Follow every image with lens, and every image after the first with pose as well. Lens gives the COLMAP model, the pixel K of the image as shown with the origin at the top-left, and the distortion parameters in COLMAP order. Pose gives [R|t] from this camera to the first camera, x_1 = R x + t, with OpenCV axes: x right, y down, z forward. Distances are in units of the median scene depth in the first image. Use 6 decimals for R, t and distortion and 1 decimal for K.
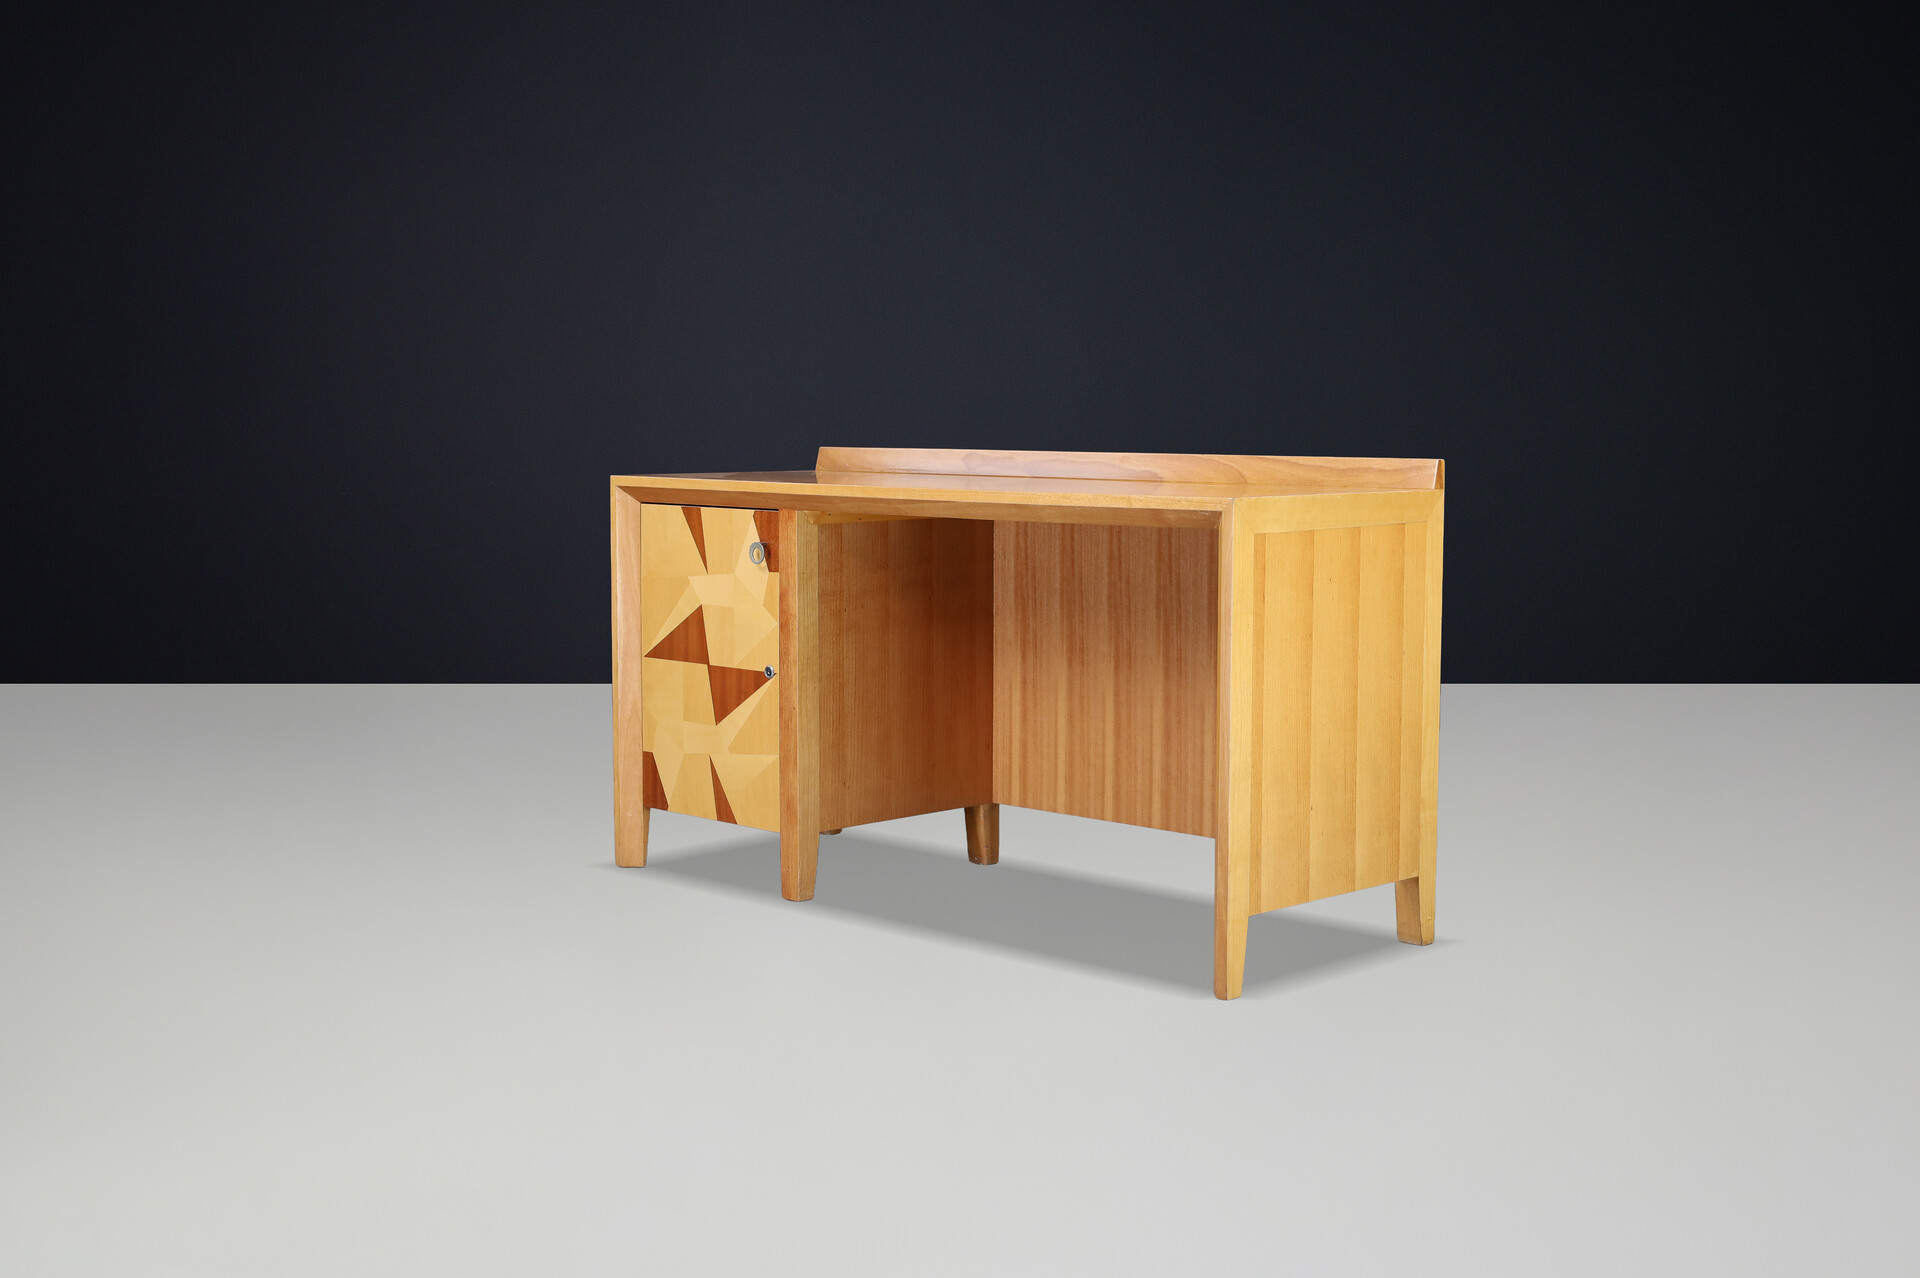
lens RADIAL K [[2438.9, 0, 960.0], [0, 2438.9, 639.0], [0, 0, 1]] dist [-0.025976, -0.006793]
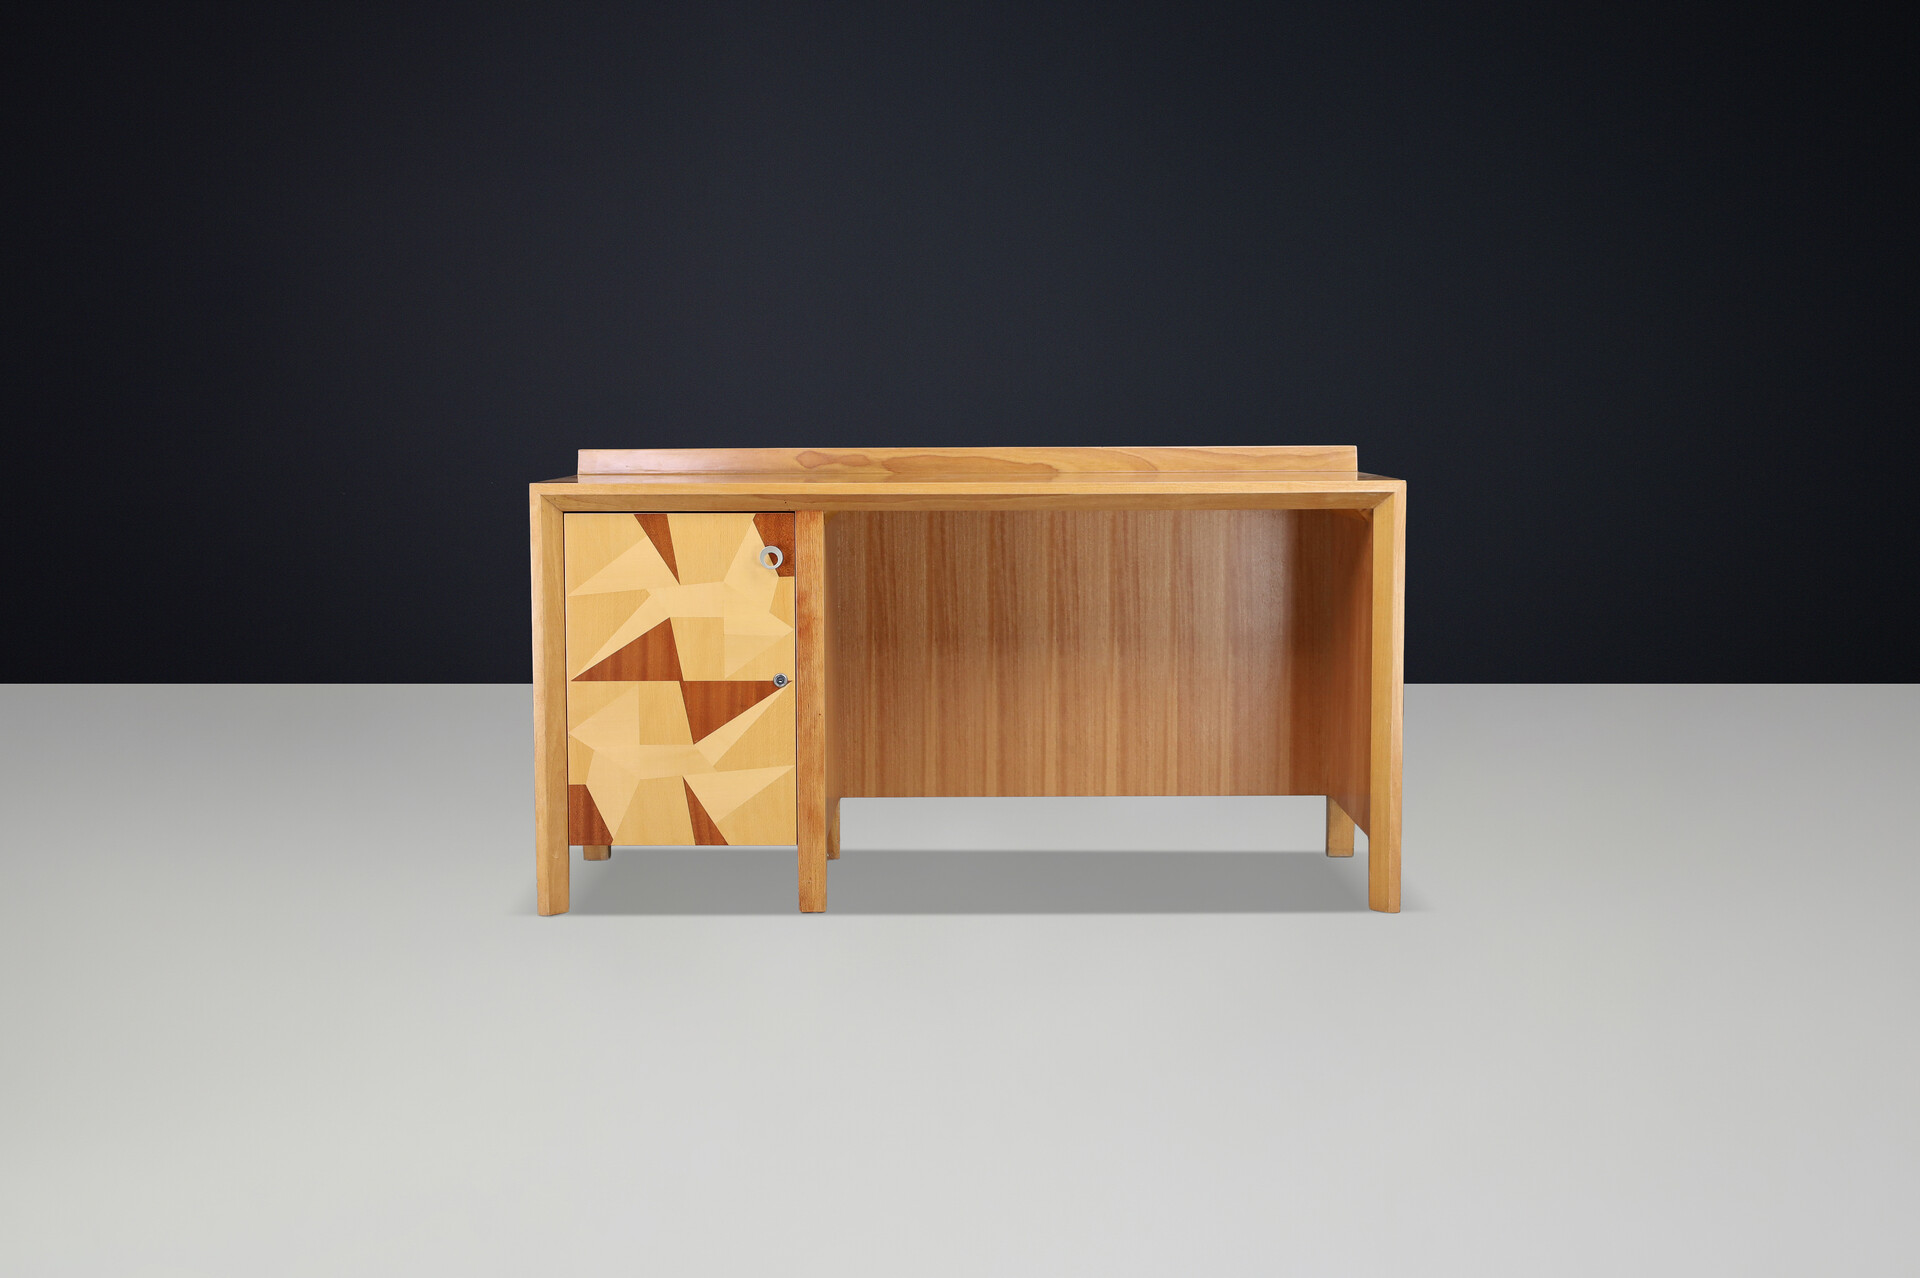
lens RADIAL K [[2438.9, 0, 960.0], [0, 2438.9, 639.0], [0, 0, 1]] dist [-0.025976, -0.006793]
pose [[0.711175, -0.072345, 0.699282, -0.691228], [0.073239, 0.996903, 0.028652, -0.024867], [-0.699189, 0.030838, 0.714271, 0.256862]]
